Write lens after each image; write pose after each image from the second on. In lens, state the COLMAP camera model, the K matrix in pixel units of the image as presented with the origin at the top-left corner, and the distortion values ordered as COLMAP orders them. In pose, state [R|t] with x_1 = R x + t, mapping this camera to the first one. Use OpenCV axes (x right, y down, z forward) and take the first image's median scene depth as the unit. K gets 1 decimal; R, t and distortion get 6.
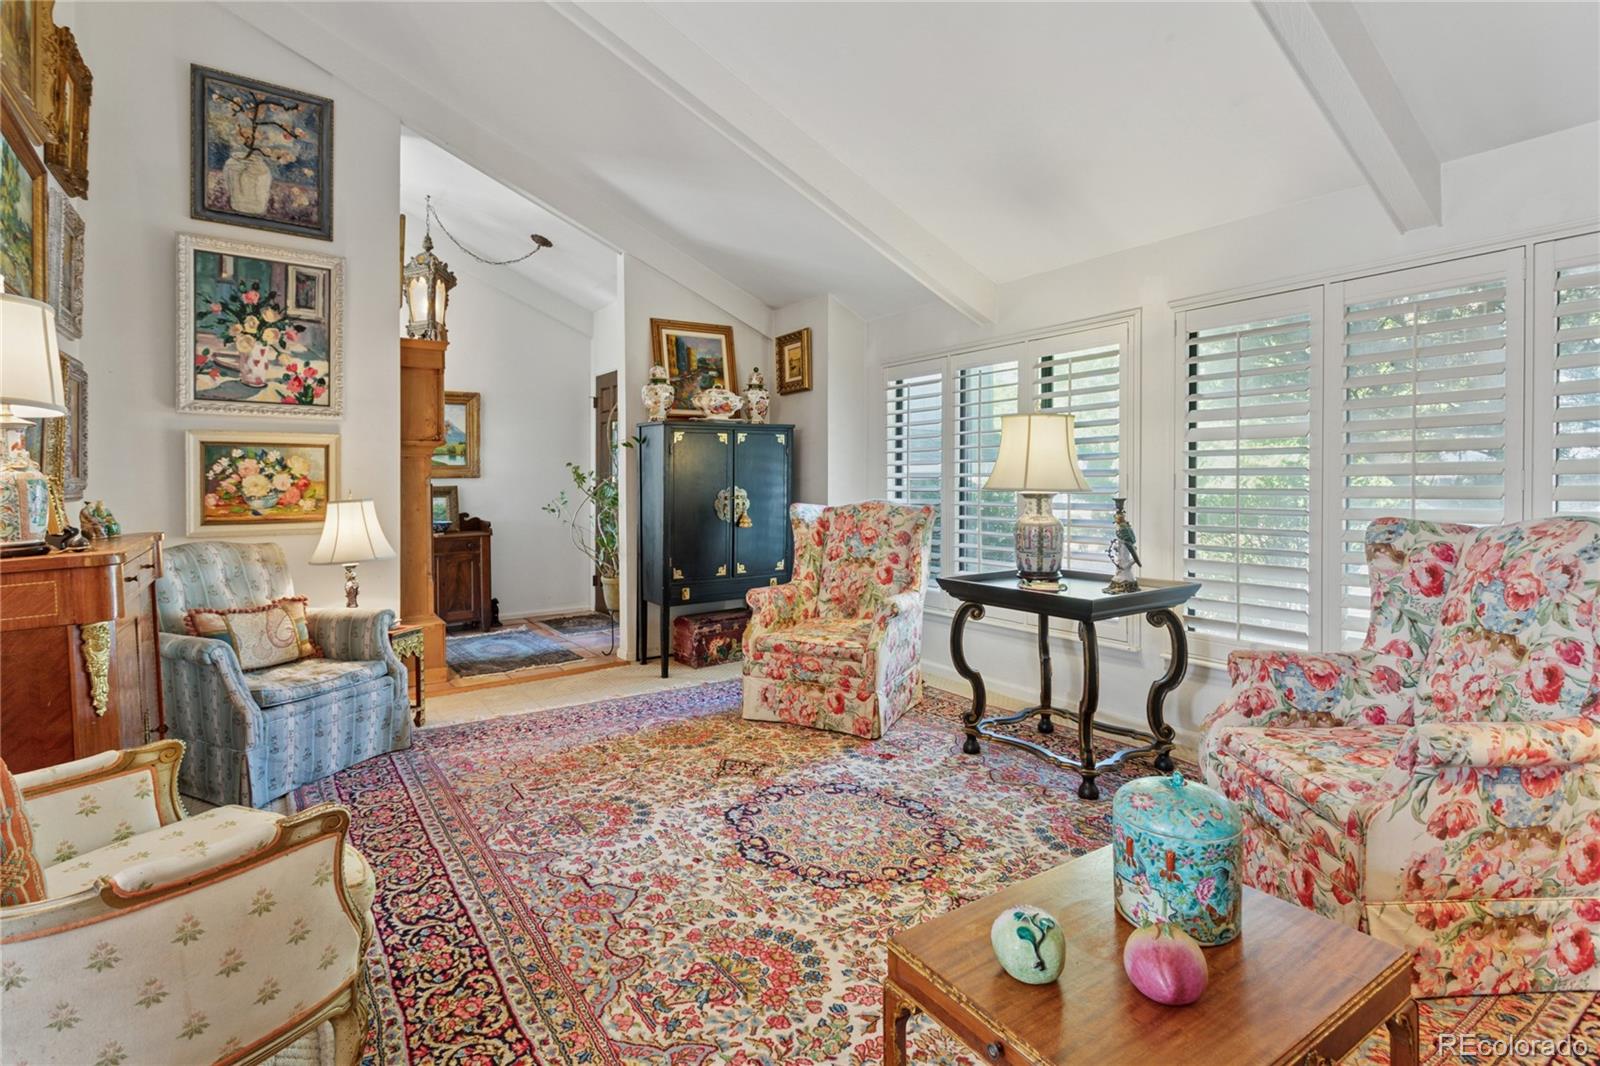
lens RADIAL K [[781.3, 0, 799.6], [0, 781.3, 488.3], [0, 0, 1]] dist [0.001441, 0.000343]
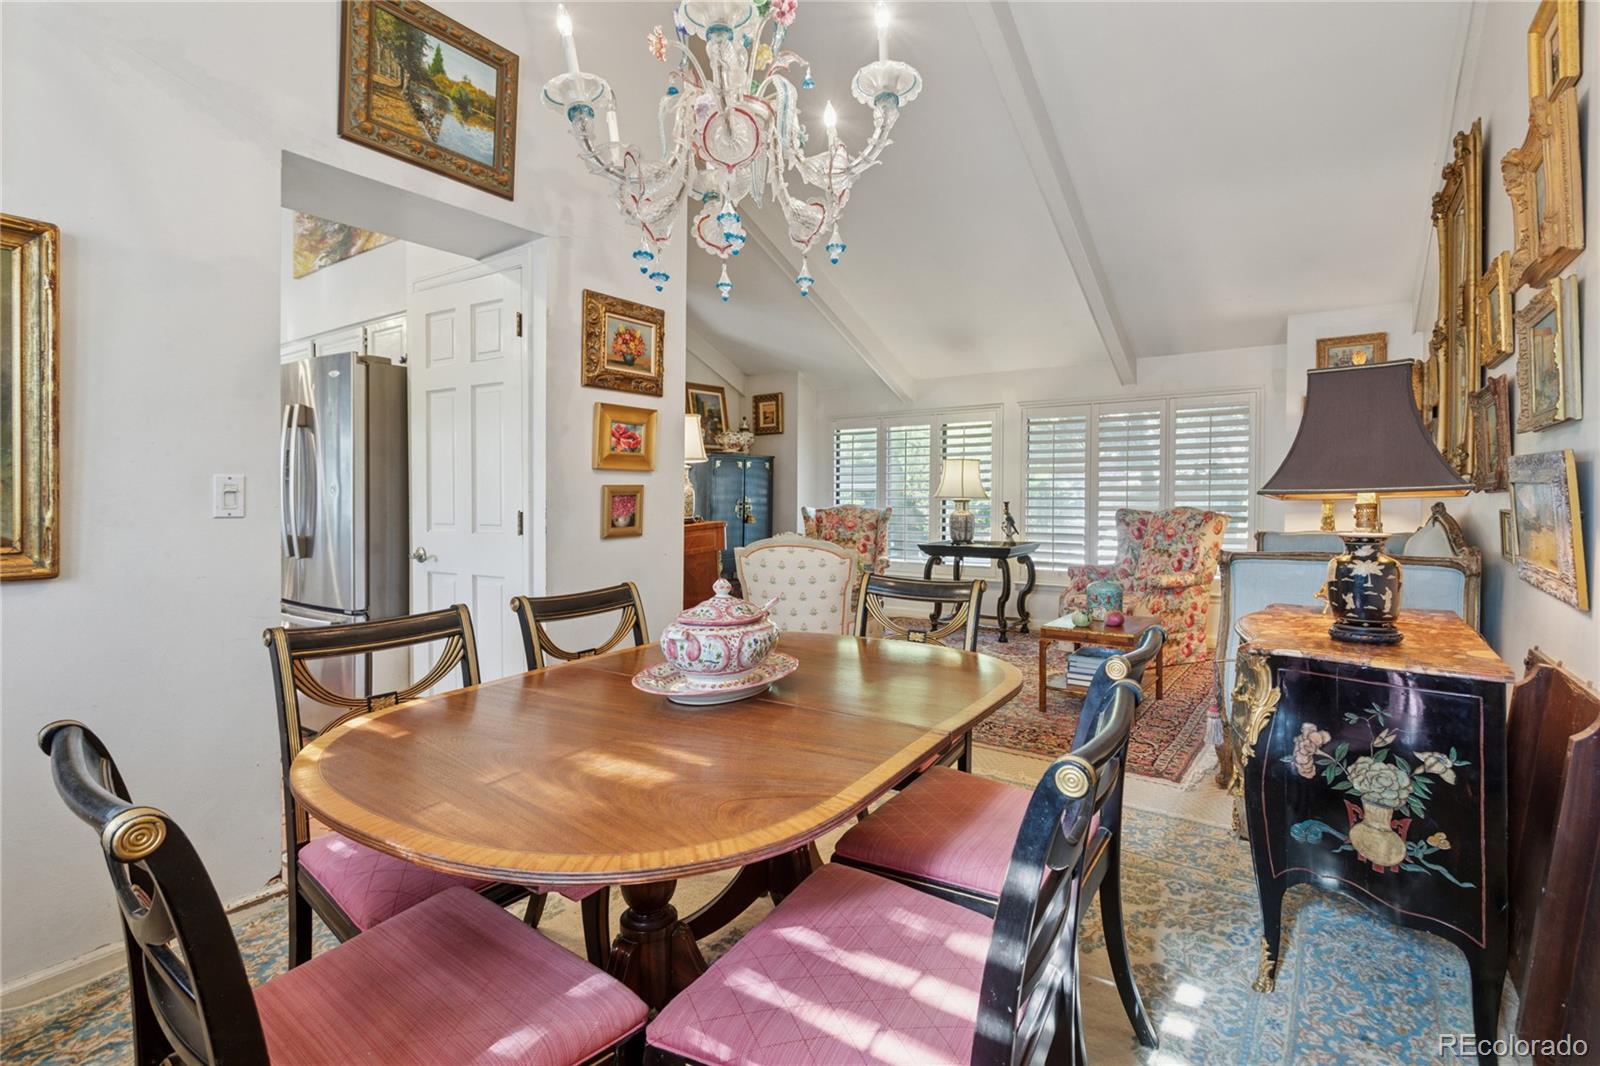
lens RADIAL K [[758.5, 0, 801.0], [0, 758.5, 512.8], [0, 0, 1]] dist [-0.000112, -0.000049]
pose [[0.938378, -0.005556, 0.345567, -0.708420], [0.000611, 0.999896, 0.014417, 0.011461], [-0.345611, -0.013317, 0.938283, -0.612519]]
